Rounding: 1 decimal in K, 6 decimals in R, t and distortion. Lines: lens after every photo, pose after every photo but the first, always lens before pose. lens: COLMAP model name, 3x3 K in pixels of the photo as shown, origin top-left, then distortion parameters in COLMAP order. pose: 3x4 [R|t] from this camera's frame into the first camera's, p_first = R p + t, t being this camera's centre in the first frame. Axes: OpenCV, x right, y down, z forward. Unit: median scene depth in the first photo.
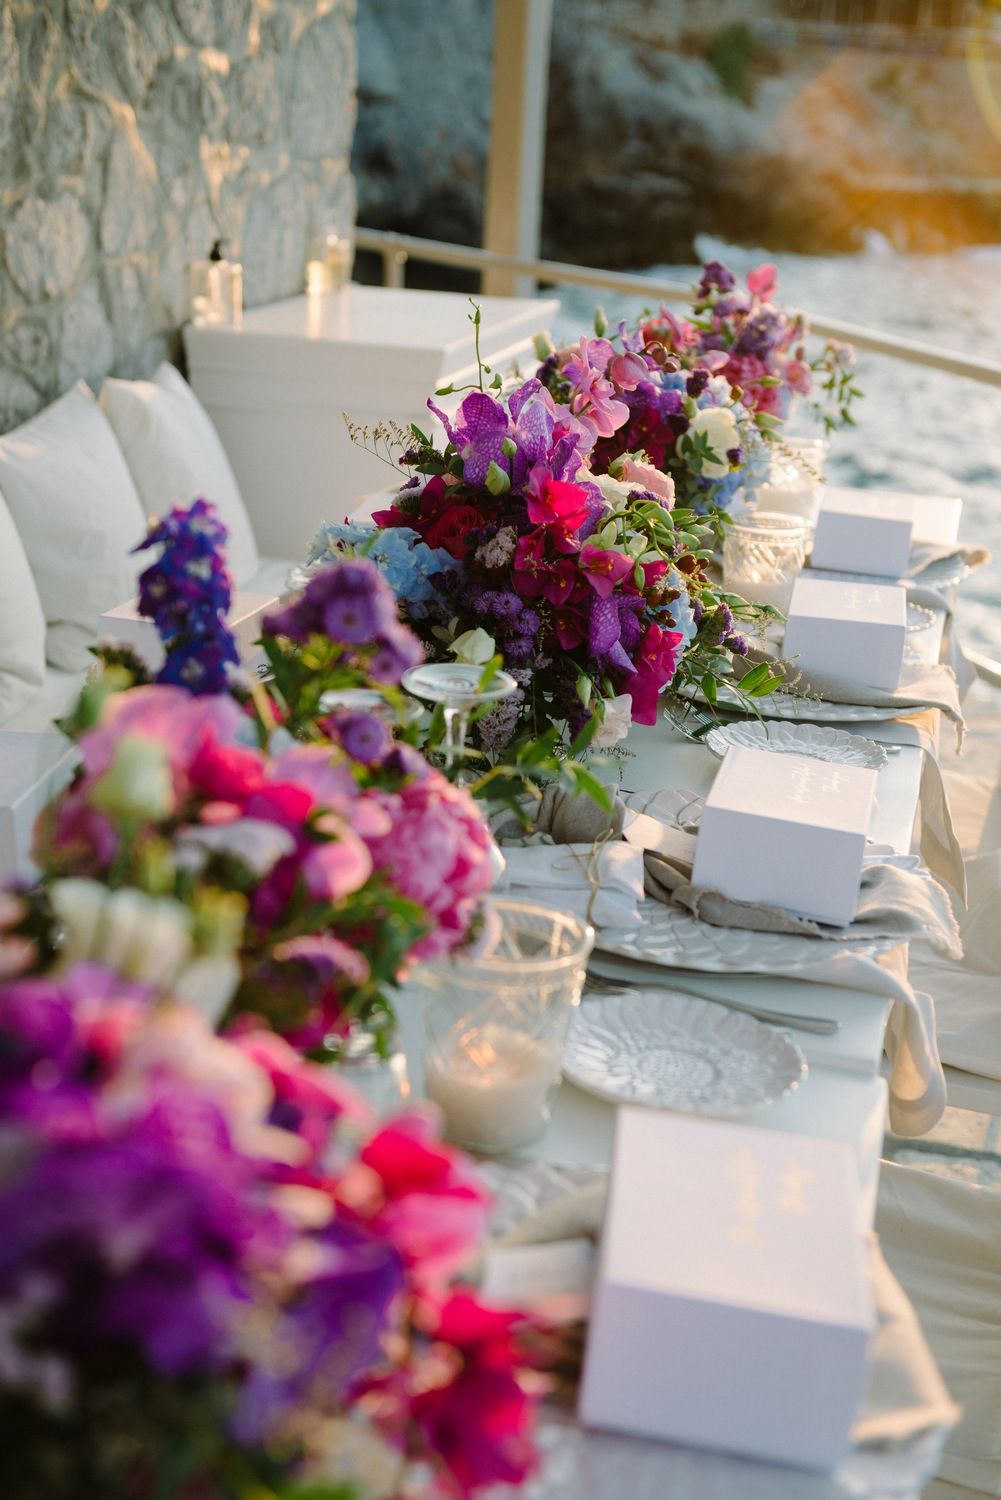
lens RADIAL K [[2129.1, 0, 504.9], [0, 2129.1, 752.5], [0, 0, 1]] dist [0.213213, 0.000000]
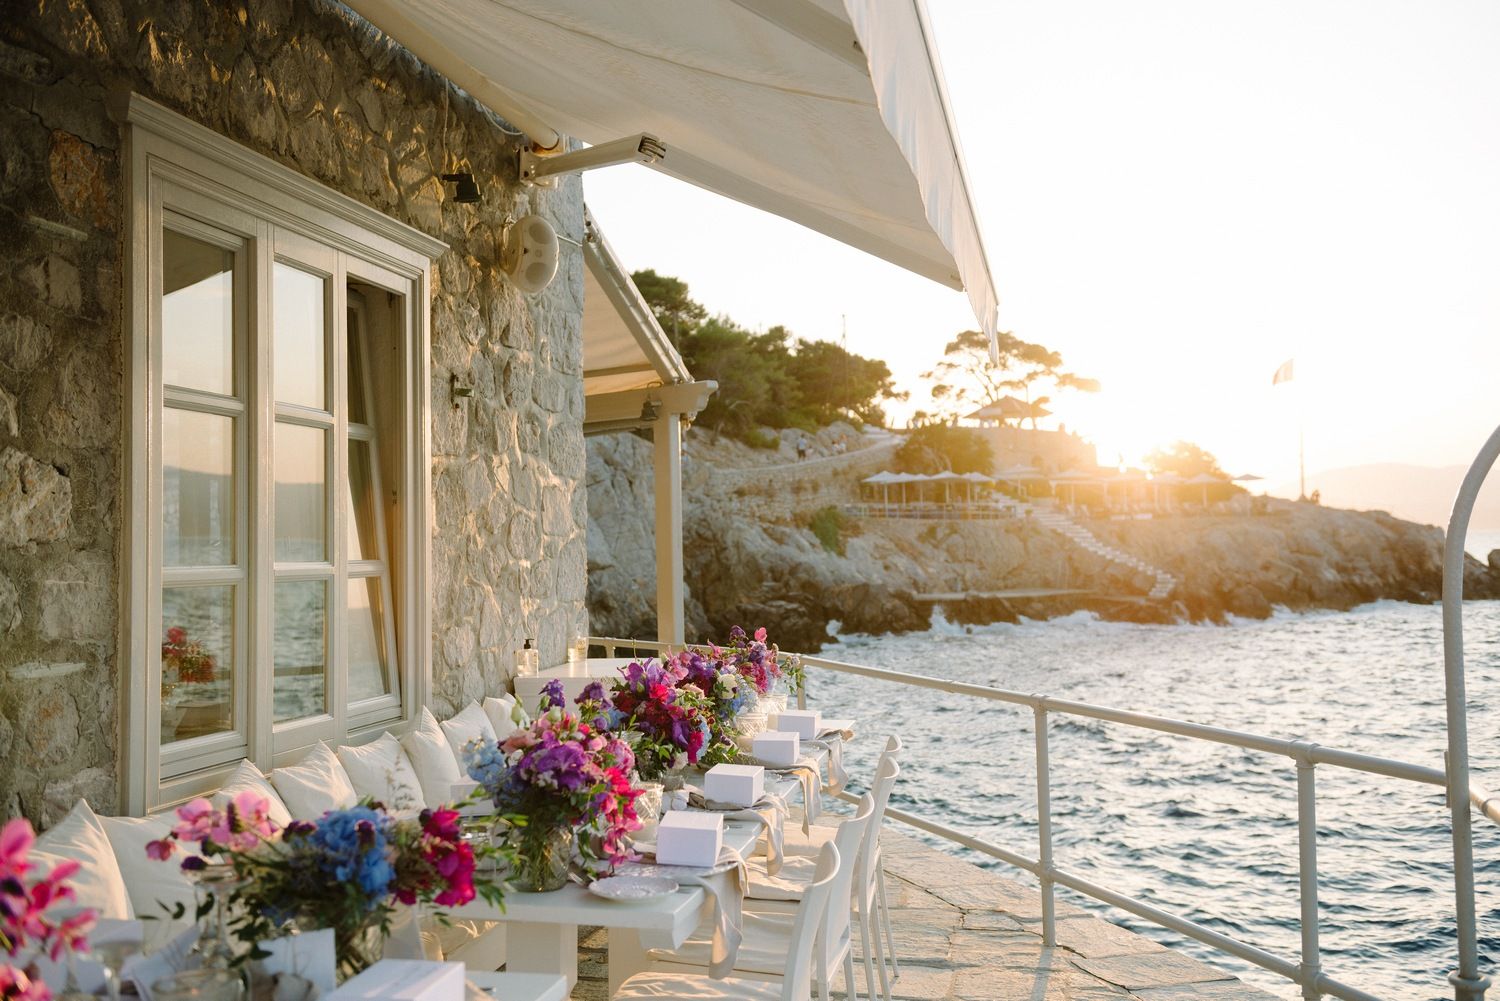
lens RADIAL K [[1529.0, 0, 754.1], [0, 1529.0, 497.6], [0, 0, 1]] dist [0.094894, 0.000000]
pose [[0.996468, -0.069187, 0.047591, 0.033724], [0.080911, 0.942724, -0.323613, 0.157848], [-0.022476, 0.326321, 0.944992, -0.551251]]
